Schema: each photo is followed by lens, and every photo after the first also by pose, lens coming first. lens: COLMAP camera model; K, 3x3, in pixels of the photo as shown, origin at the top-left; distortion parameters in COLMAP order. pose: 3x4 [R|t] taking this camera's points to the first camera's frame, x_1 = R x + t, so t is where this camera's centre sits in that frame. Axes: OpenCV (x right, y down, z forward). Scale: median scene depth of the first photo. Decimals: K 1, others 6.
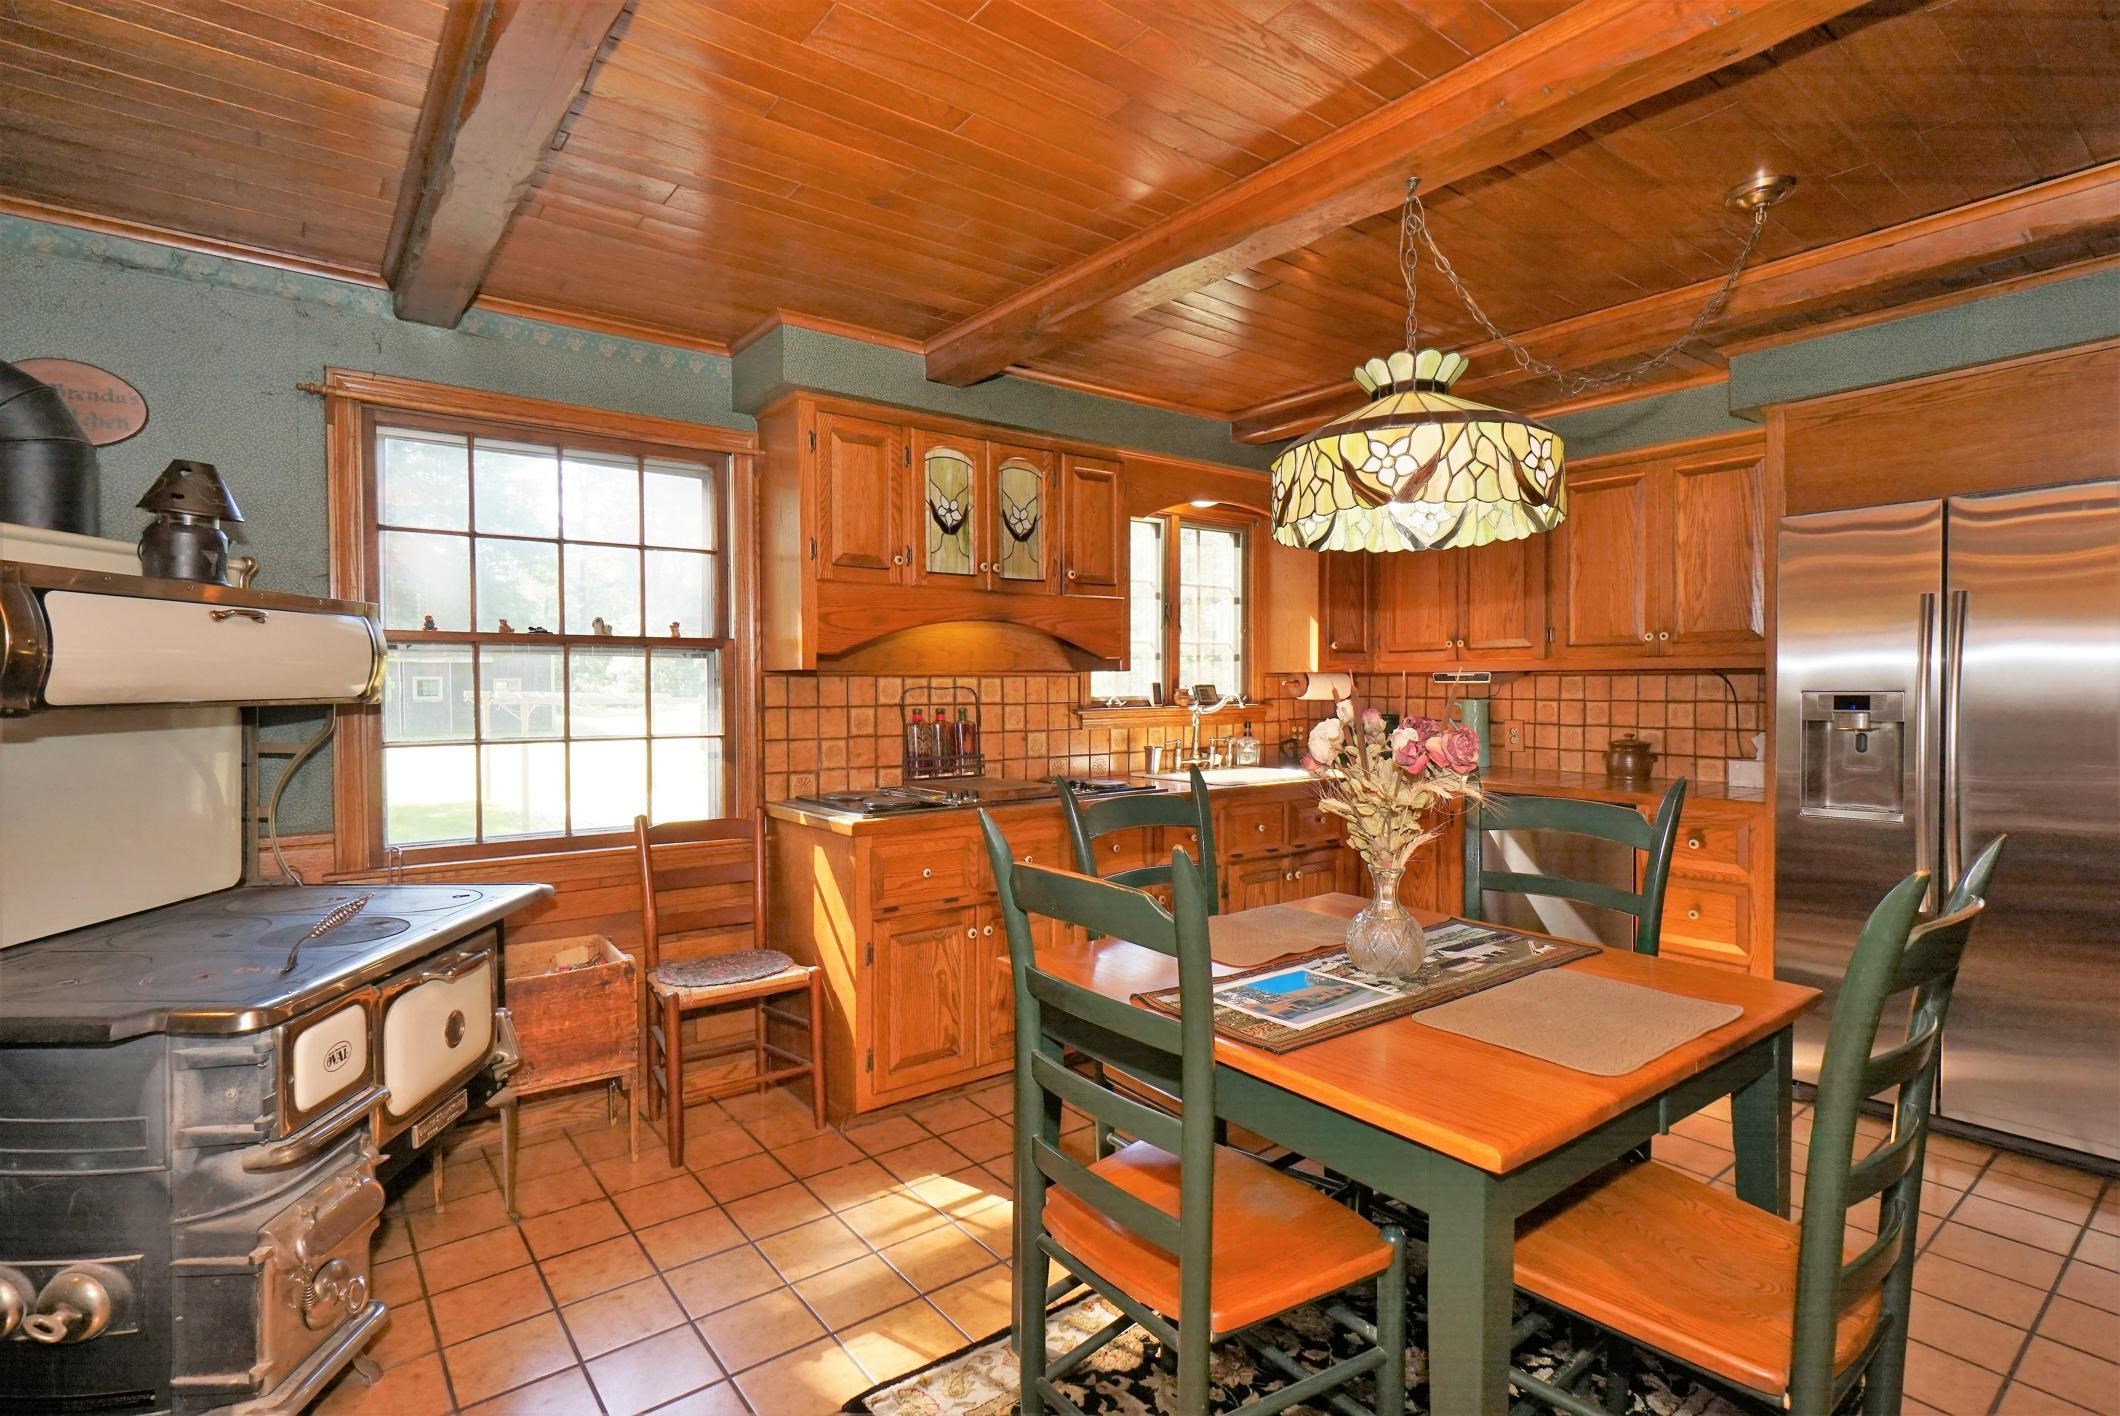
lens RADIAL K [[1003.4, 0, 1053.7], [0, 1003.4, 701.8], [0, 0, 1]] dist [0.000256, 0.000068]
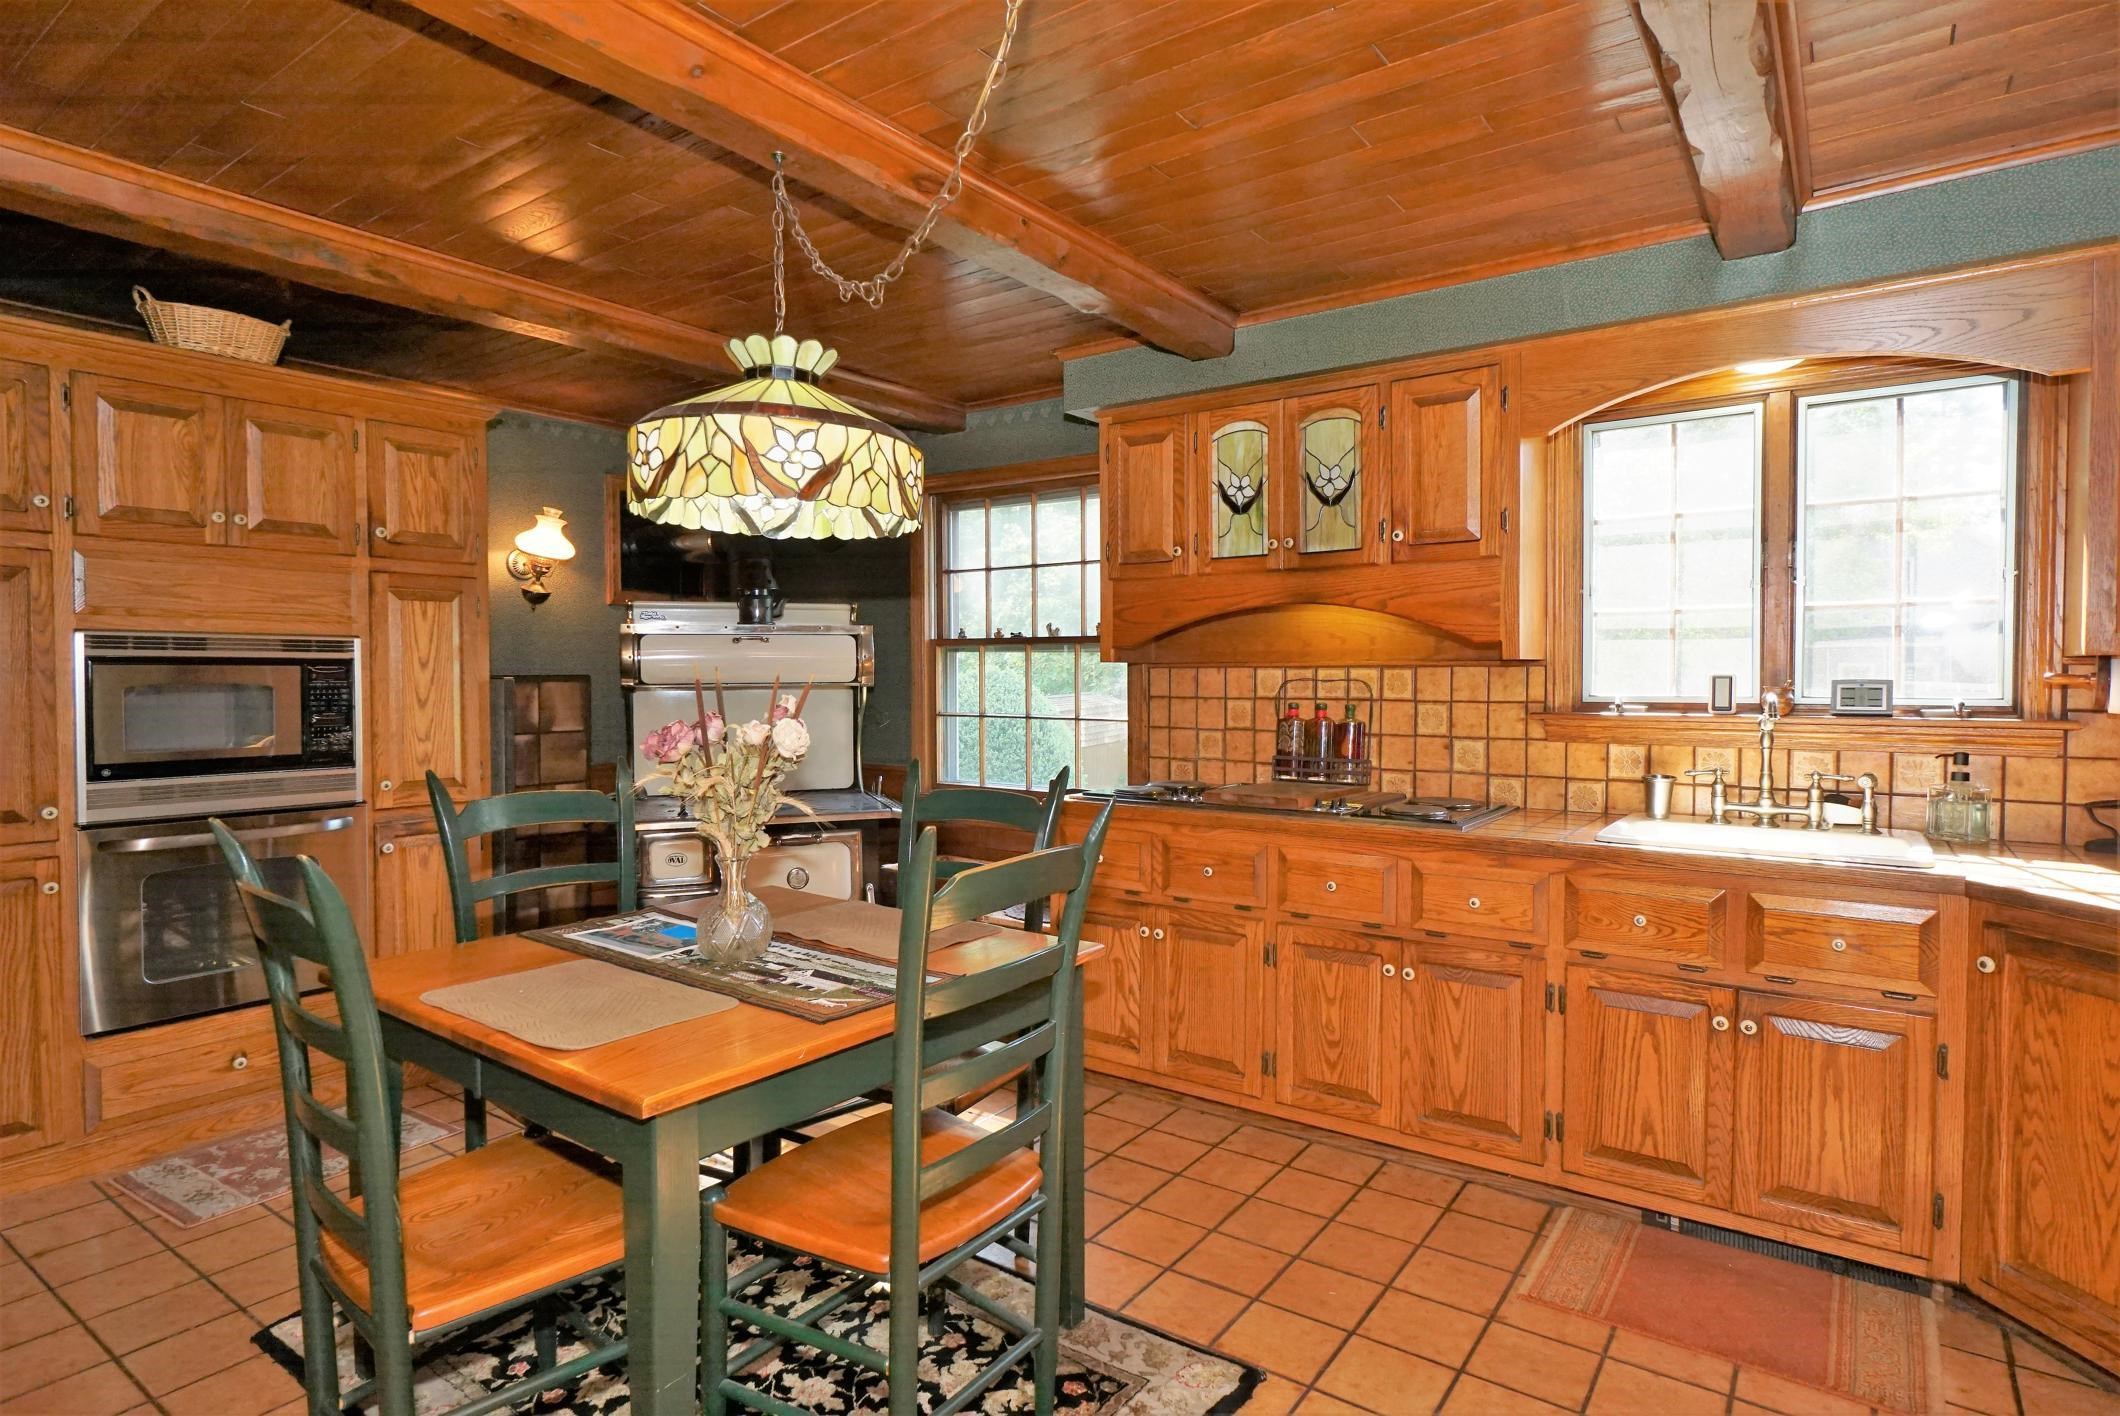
lens RADIAL K [[1126.4, 0, 1055.8], [0, 1126.4, 701.9], [0, 0, 1]] dist [0.001386, 0.000043]
pose [[0.284717, 0.027180, -0.958226, 0.824381], [-0.017640, 0.999577, 0.023111, -0.014565], [0.958449, 0.010323, 0.285076, 0.529578]]
